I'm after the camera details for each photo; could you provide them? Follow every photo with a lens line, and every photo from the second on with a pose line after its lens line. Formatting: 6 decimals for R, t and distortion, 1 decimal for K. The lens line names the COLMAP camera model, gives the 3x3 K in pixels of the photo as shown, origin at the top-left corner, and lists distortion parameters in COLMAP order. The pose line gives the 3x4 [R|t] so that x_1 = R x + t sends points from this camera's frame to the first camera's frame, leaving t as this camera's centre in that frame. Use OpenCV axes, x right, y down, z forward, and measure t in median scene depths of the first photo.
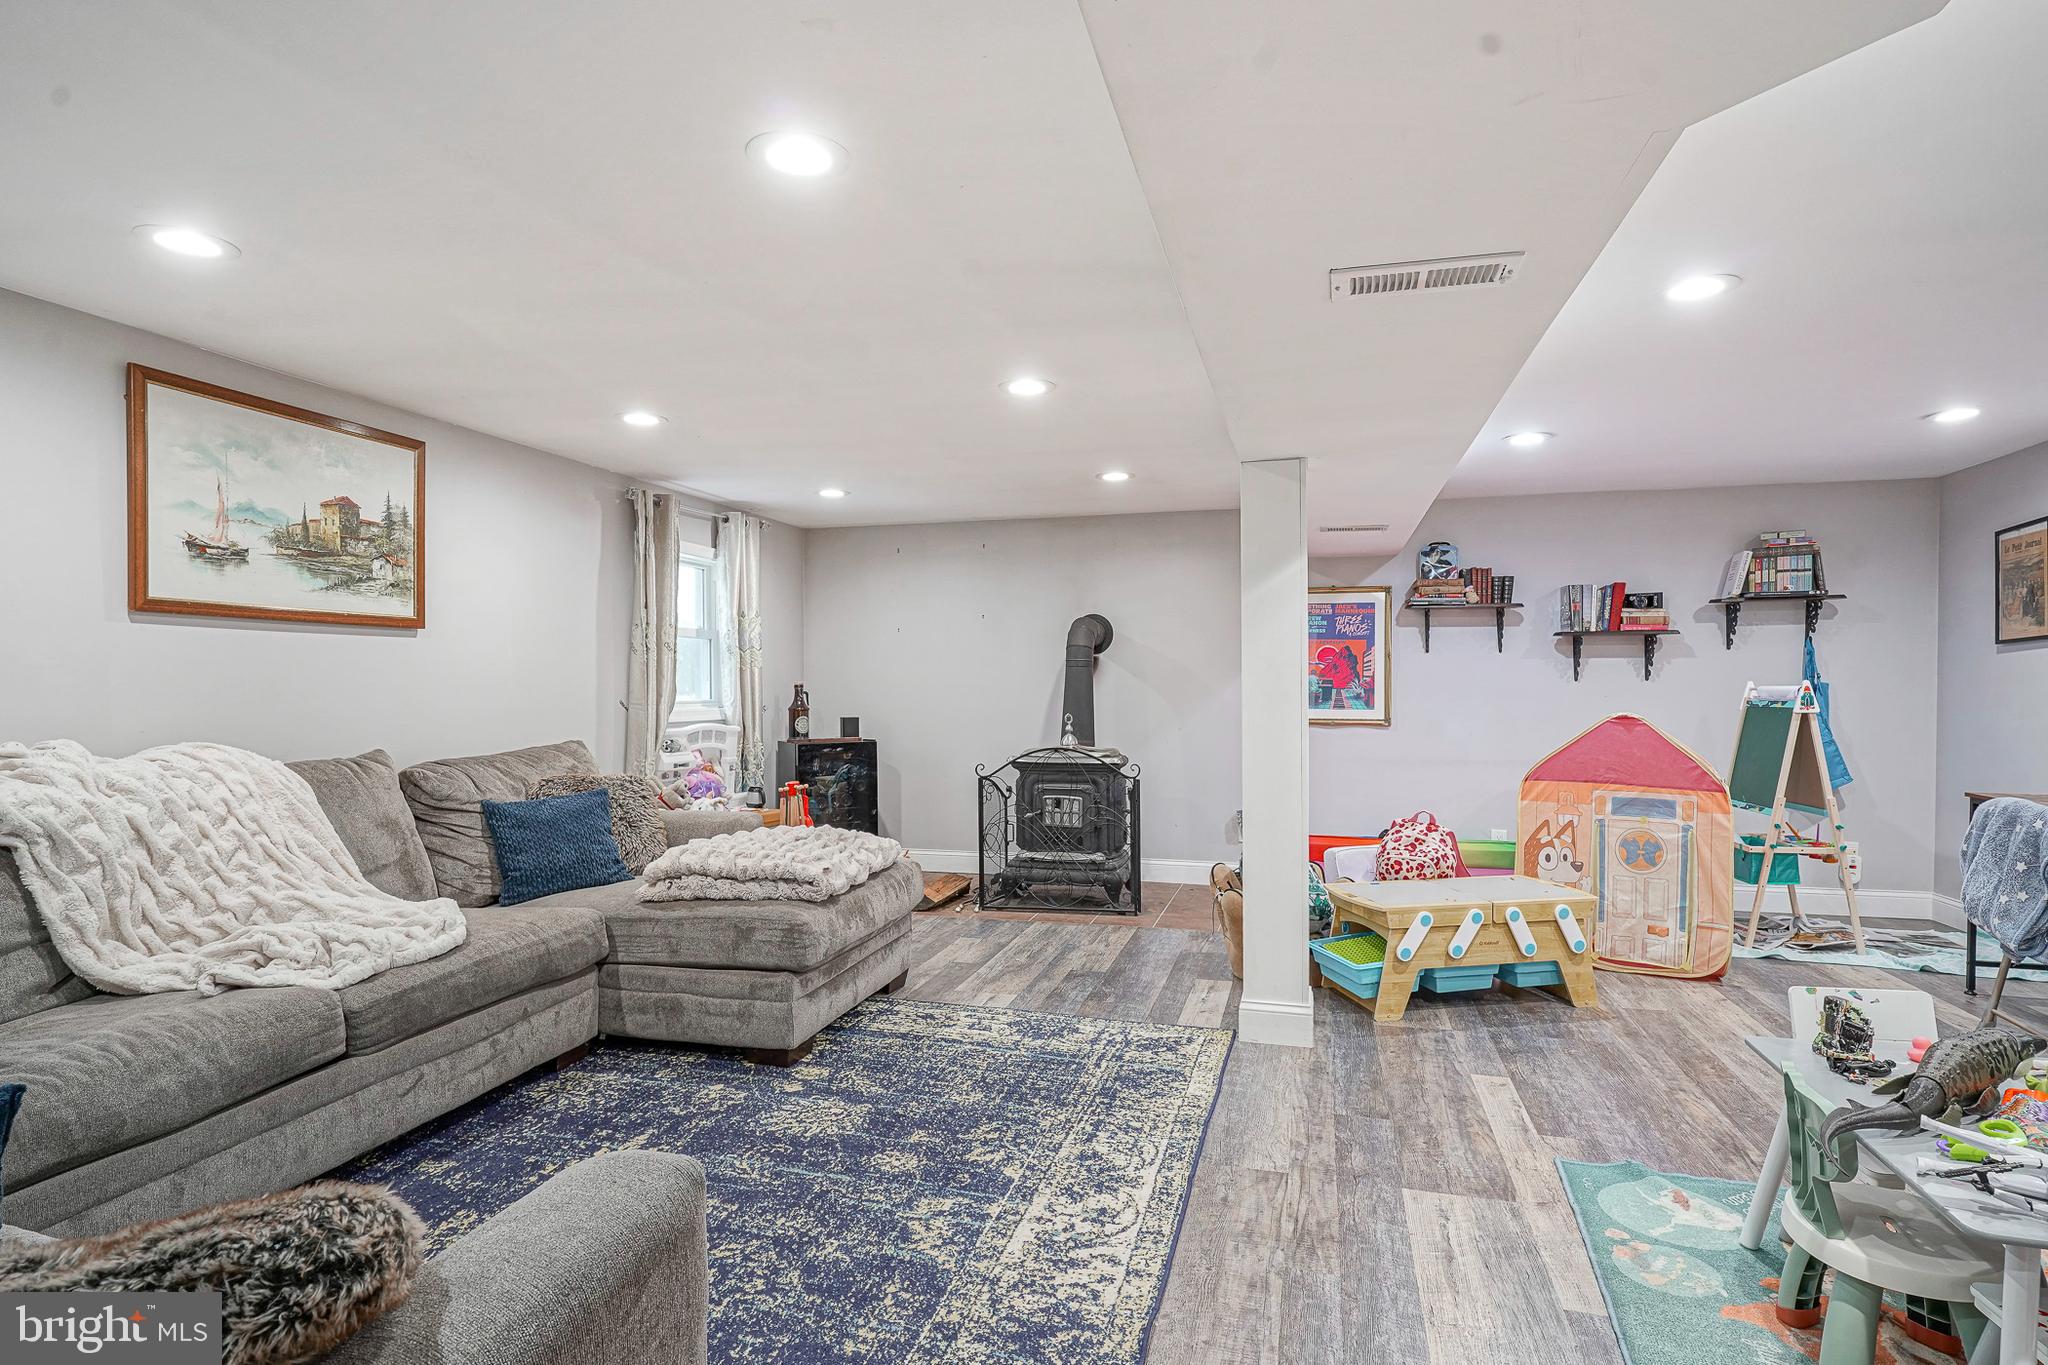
lens RADIAL K [[1034.6, 0, 1049.2], [0, 1034.6, 678.8], [0, 0, 1]] dist [-0.004564, 0.001034]
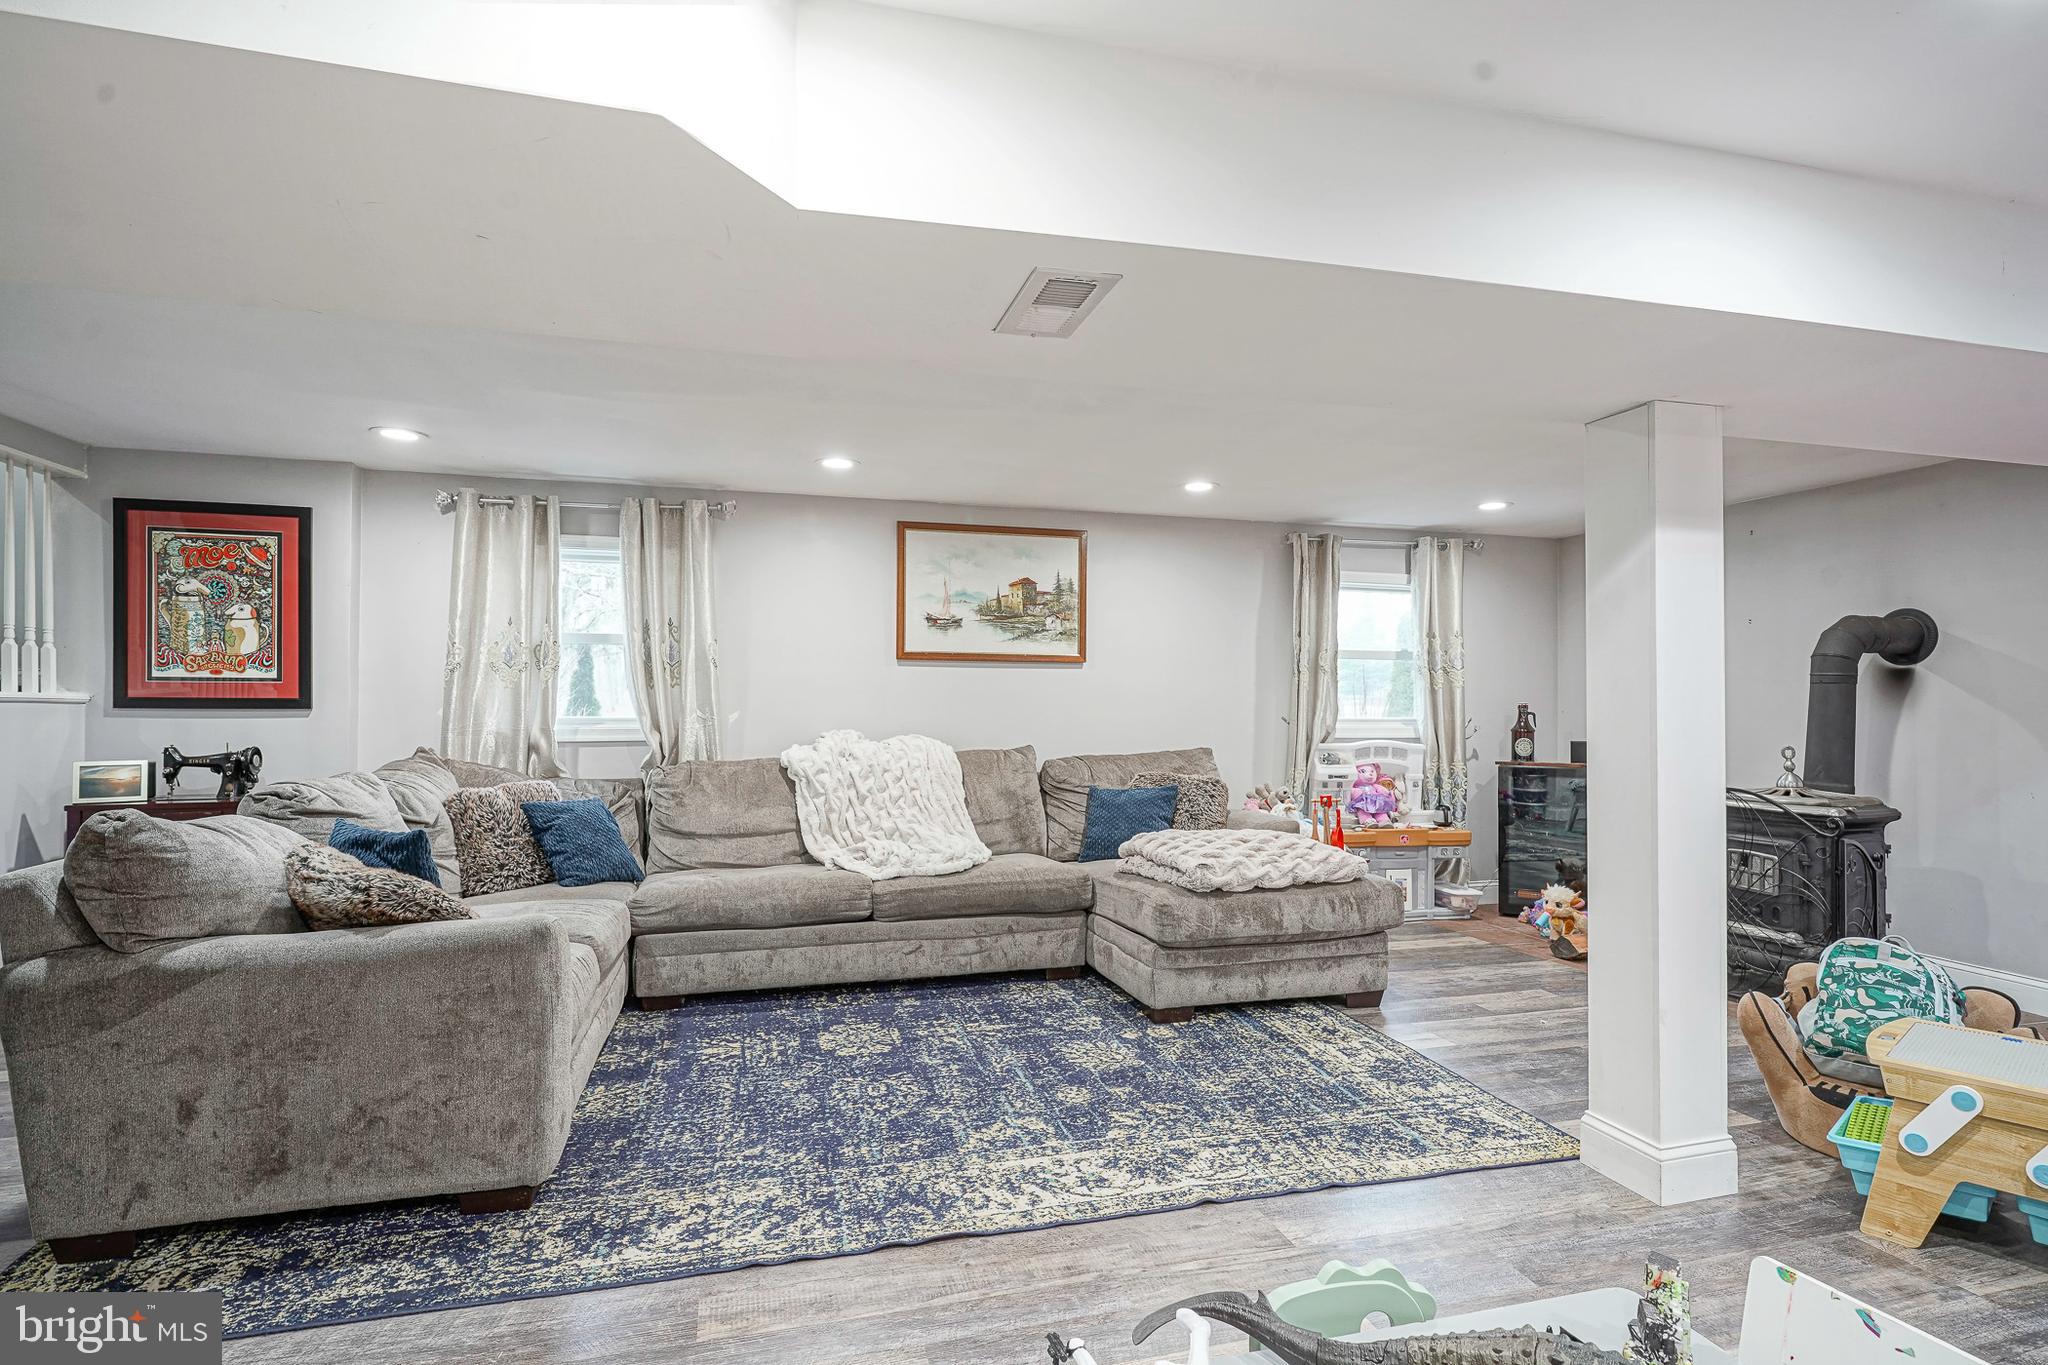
lens RADIAL K [[1031.8, 0, 1051.1], [0, 1031.8, 682.6], [0, 0, 1]] dist [-0.002764, 0.001588]
pose [[0.524338, -0.011192, -0.851436, 0.632983], [-0.002062, 0.999894, -0.014413, -0.000656], [0.851508, 0.009313, 0.524260, 0.242190]]
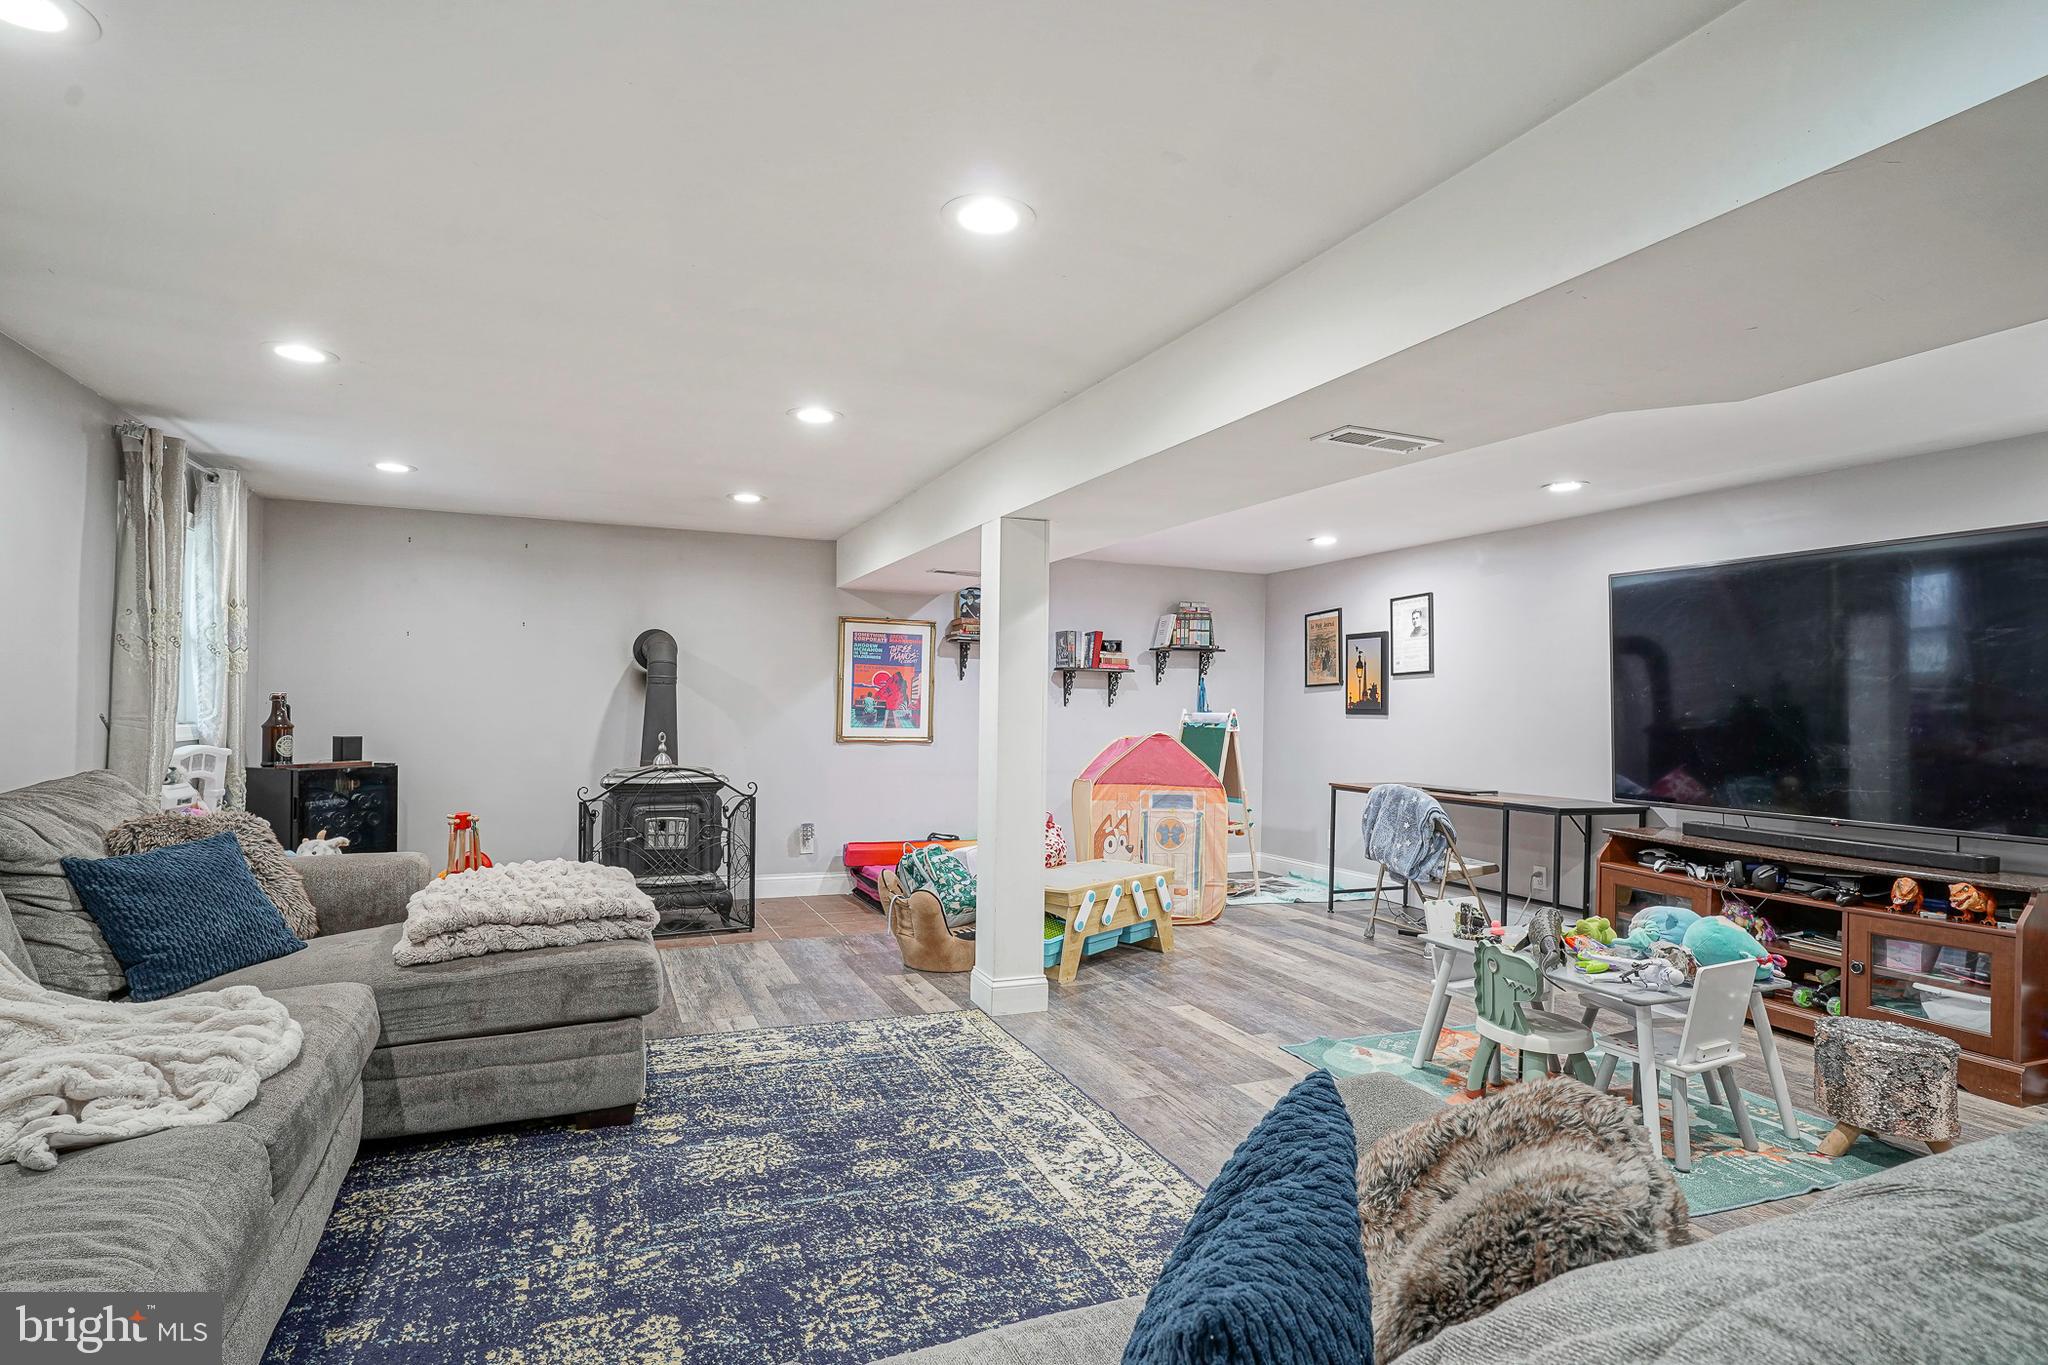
lens RADIAL K [[1006.6, 0, 1024.0], [0, 1006.6, 682.5], [0, 0, 1]] dist [-0.005413, 0.004098]
pose [[0.795811, 0.029839, 0.604809, -0.471604], [-0.020810, 0.999543, -0.021932, 0.001712], [-0.605187, 0.004867, 0.796068, 0.080416]]
